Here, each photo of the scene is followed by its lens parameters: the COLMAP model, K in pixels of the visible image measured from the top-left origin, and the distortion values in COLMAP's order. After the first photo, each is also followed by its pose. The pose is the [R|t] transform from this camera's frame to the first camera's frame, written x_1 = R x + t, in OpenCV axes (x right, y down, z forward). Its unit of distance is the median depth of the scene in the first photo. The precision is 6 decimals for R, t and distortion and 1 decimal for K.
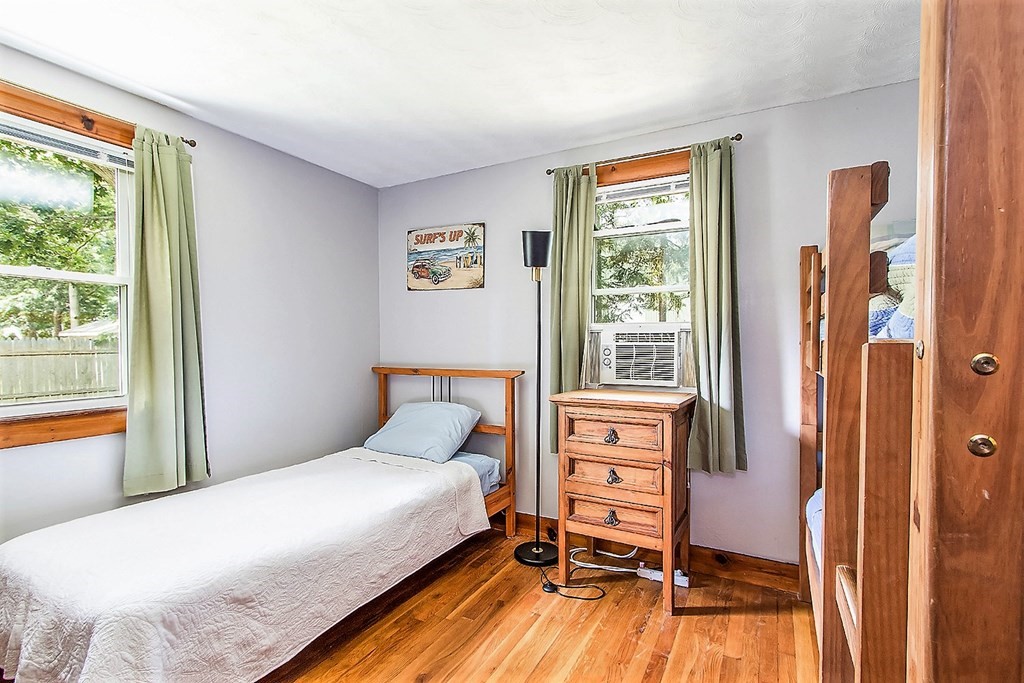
lens RADIAL K [[476.3, 0, 511.4], [0, 476.3, 343.1], [0, 0, 1]] dist [0.004899, -0.001721]
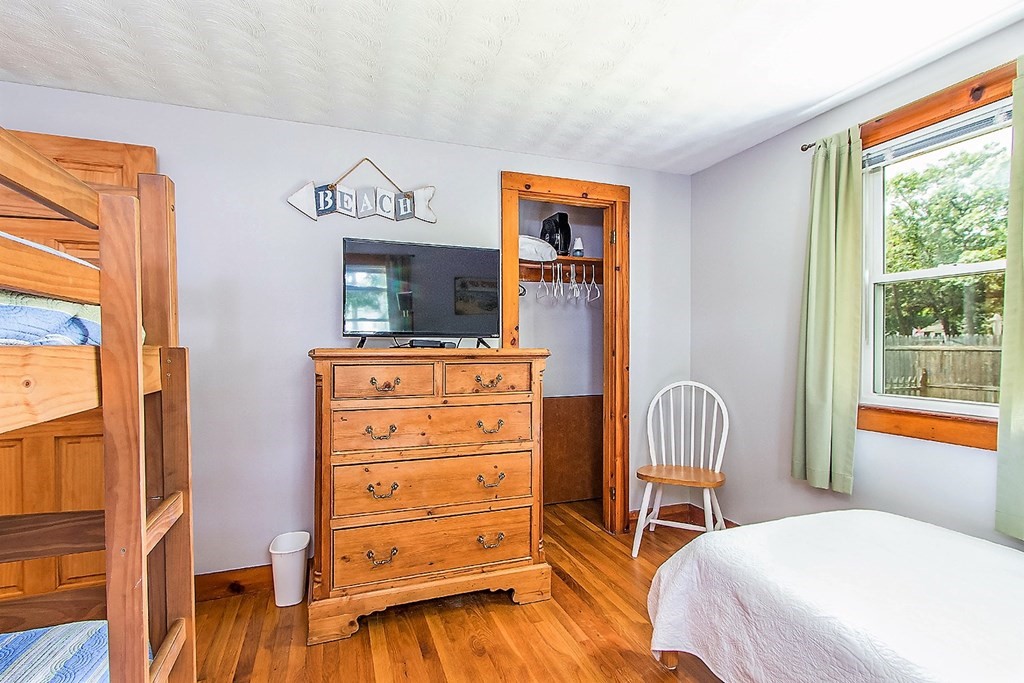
lens RADIAL K [[476.3, 0, 508.7], [0, 476.3, 348.0], [0, 0, 1]] dist [0.004899, -0.001721]
pose [[-0.647238, 0.009786, -0.762225, 0.403826], [-0.005256, 0.999837, 0.017300, 0.001326], [0.762270, 0.015203, -0.647081, 1.049597]]
